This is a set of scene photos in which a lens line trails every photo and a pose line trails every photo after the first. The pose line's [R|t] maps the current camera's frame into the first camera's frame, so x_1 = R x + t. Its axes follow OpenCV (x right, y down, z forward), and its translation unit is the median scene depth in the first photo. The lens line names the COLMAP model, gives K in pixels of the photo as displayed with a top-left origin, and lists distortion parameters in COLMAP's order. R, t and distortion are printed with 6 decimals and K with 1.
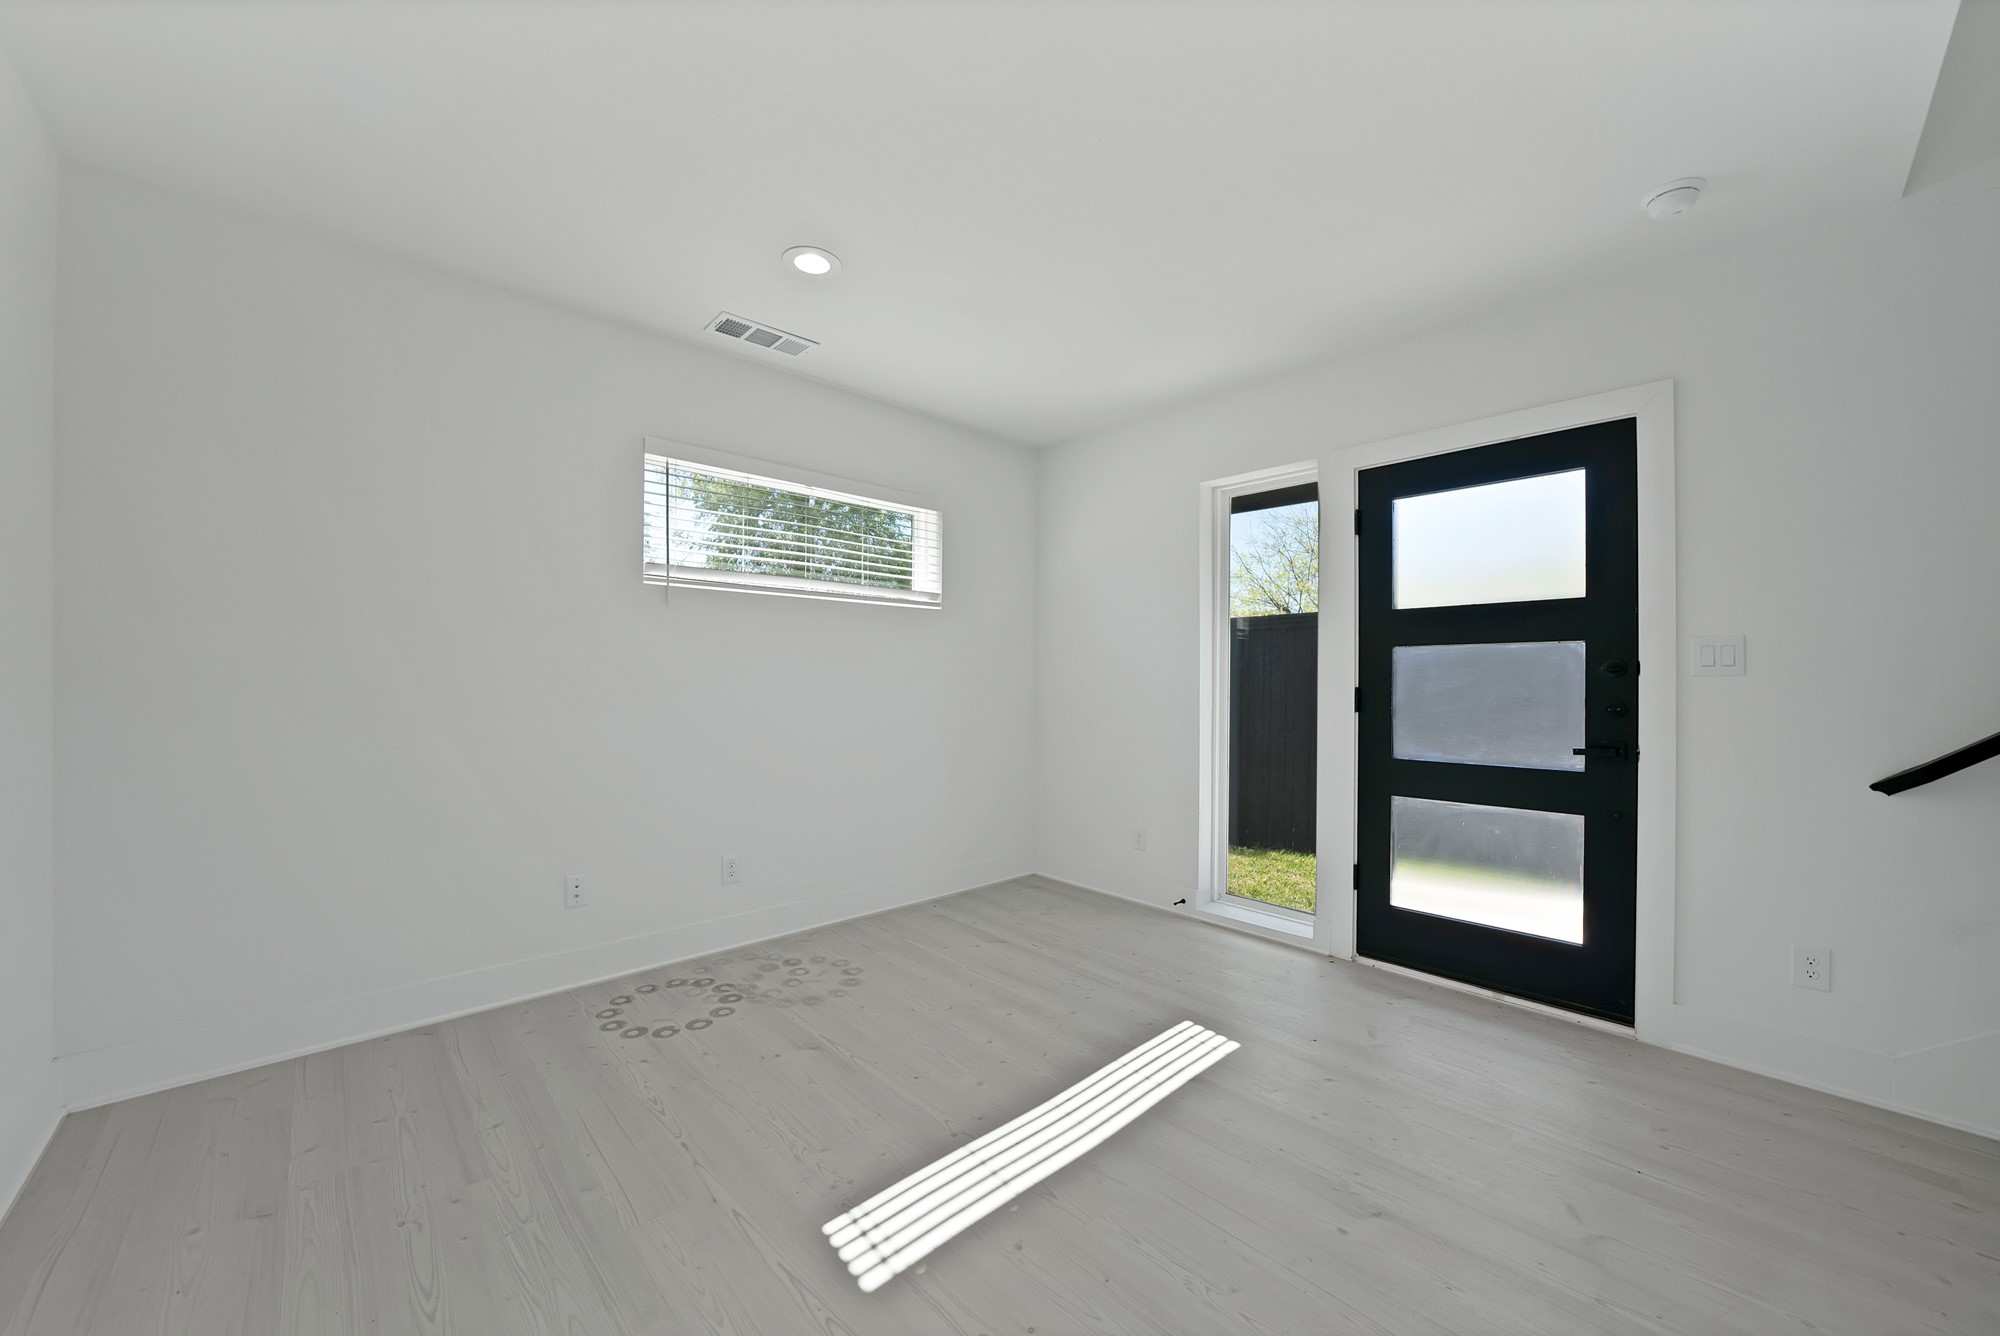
lens RADIAL K [[724.9, 0, 1012.5], [0, 724.9, 670.6], [0, 0, 1]] dist [-0.021679, 0.000096]
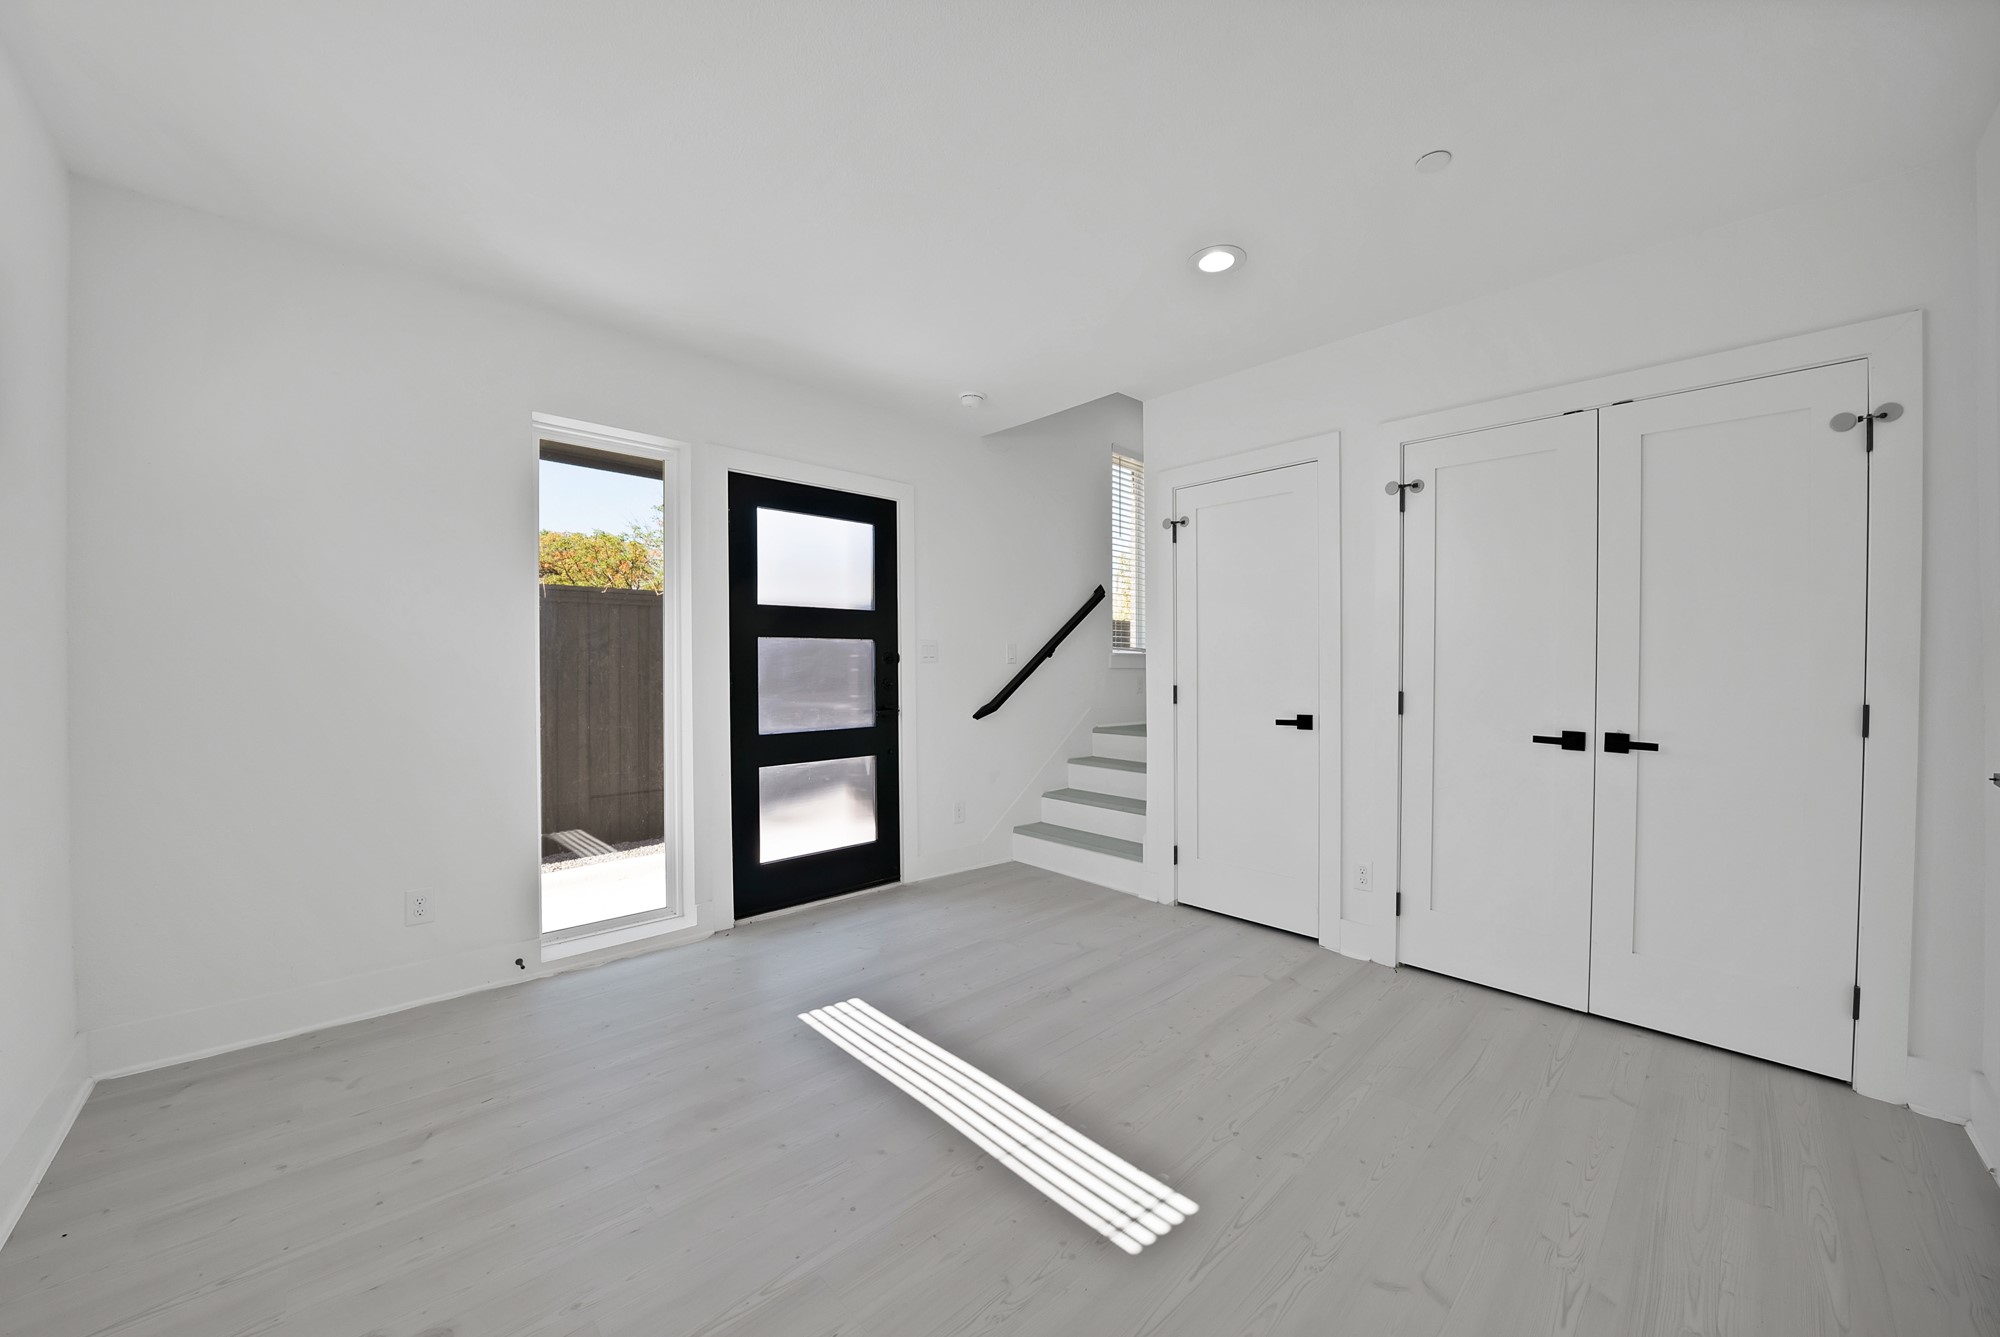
lens RADIAL K [[724.9, 0, 1012.5], [0, 724.9, 671.1], [0, 0, 1]] dist [-0.021679, 0.000096]
pose [[-0.000170, -0.013750, 0.999905, -0.717924], [-0.010895, 0.999846, 0.013748, 0.000499], [-0.999941, -0.010892, -0.000320, 0.701826]]
